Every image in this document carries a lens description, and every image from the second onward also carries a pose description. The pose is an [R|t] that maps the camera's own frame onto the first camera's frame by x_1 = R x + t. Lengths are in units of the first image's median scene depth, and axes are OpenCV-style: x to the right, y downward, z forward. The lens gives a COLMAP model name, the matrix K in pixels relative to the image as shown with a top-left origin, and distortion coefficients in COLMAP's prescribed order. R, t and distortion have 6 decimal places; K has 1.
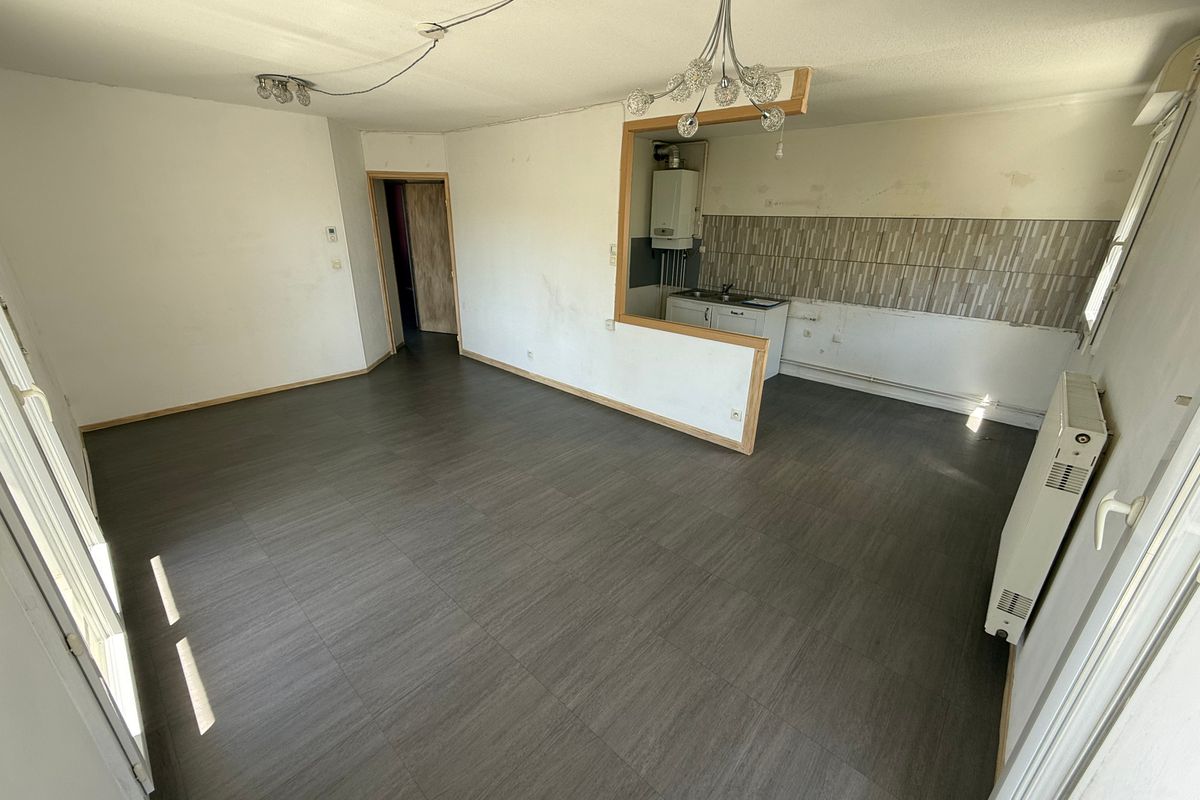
lens RADIAL K [[477.1, 0, 595.8], [0, 477.1, 400.5], [0, 0, 1]] dist [-0.000364, 0.000175]
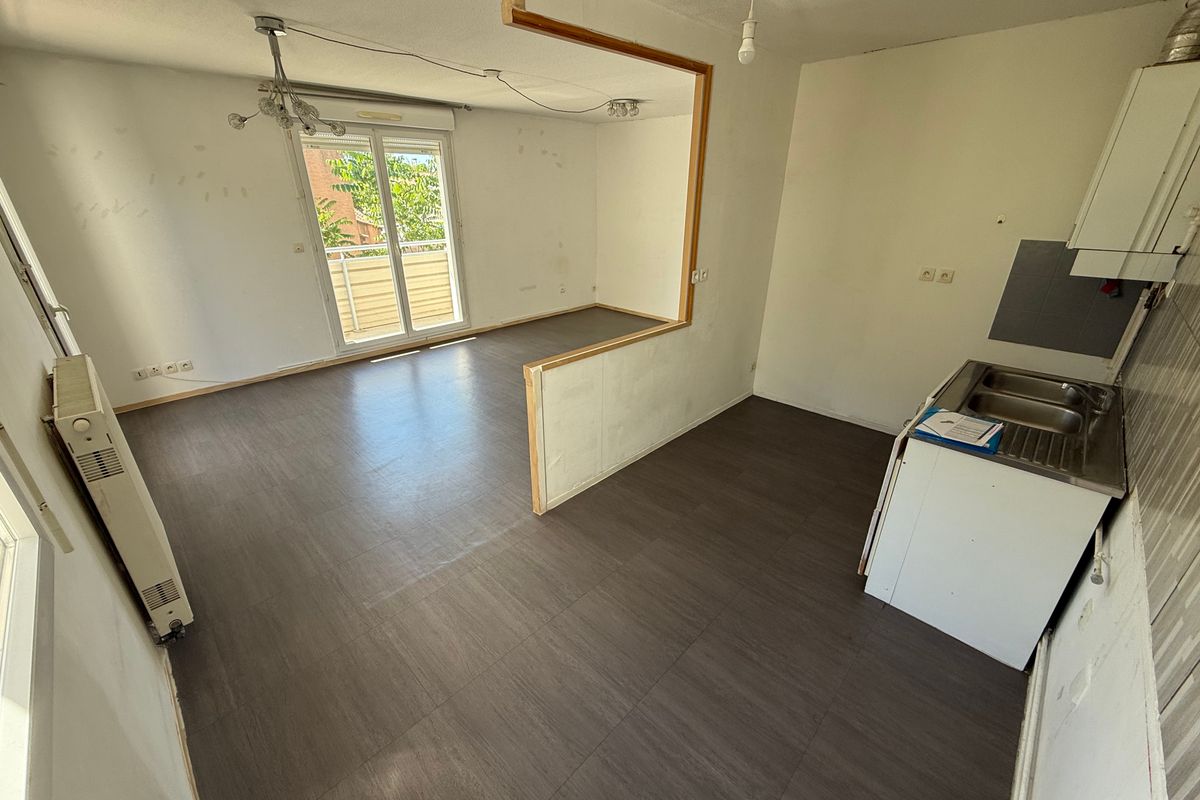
lens RADIAL K [[477.1, 0, 599.6], [0, 477.1, 402.0], [0, 0, 1]] dist [-0.000364, 0.000175]
pose [[-0.025662, 0.392186, -0.919528, 0.749756], [-0.372674, 0.849770, 0.372834, -0.280521], [0.927608, 0.352251, 0.124351, 0.745576]]
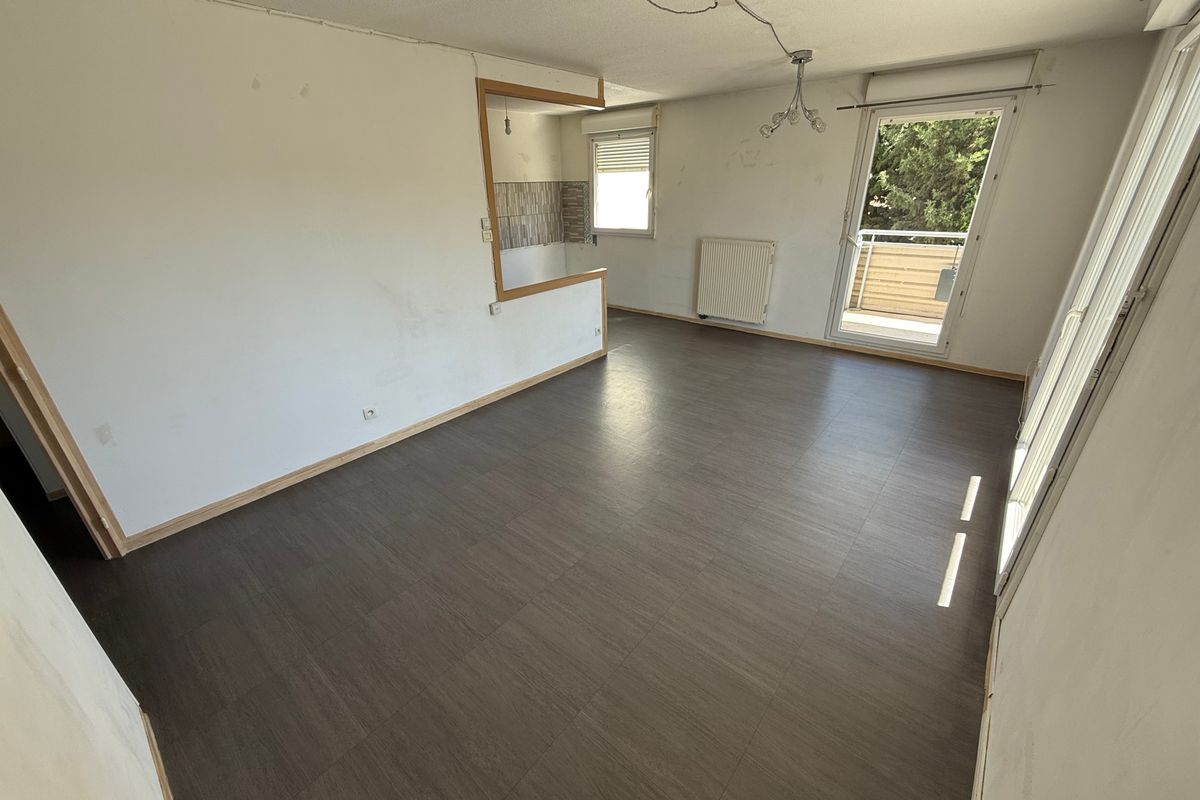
lens RADIAL K [[477.1, 0, 600.6], [0, 477.1, 398.0], [0, 0, 1]] dist [-0.000364, 0.000175]
pose [[-0.040393, -0.424862, 0.904357, -0.799553], [0.383249, 0.829281, 0.406710, -0.284593], [-0.922761, 0.363022, 0.129331, 0.700609]]
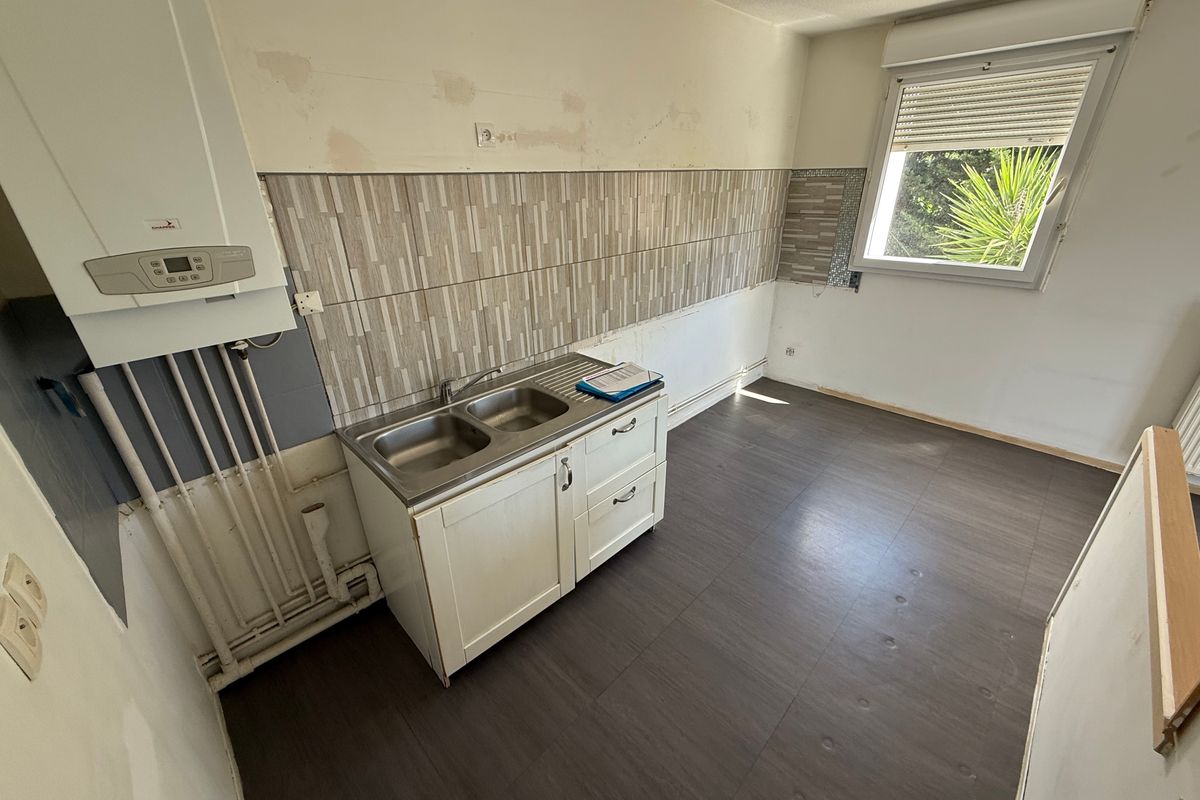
lens RADIAL K [[477.1, 0, 602.9], [0, 477.1, 401.3], [0, 0, 1]] dist [-0.000364, 0.000175]
pose [[0.038313, -0.435902, 0.899178, -0.050883], [0.383765, 0.837252, 0.389530, -0.392083], [-0.922636, 0.330149, 0.199361, 1.018137]]
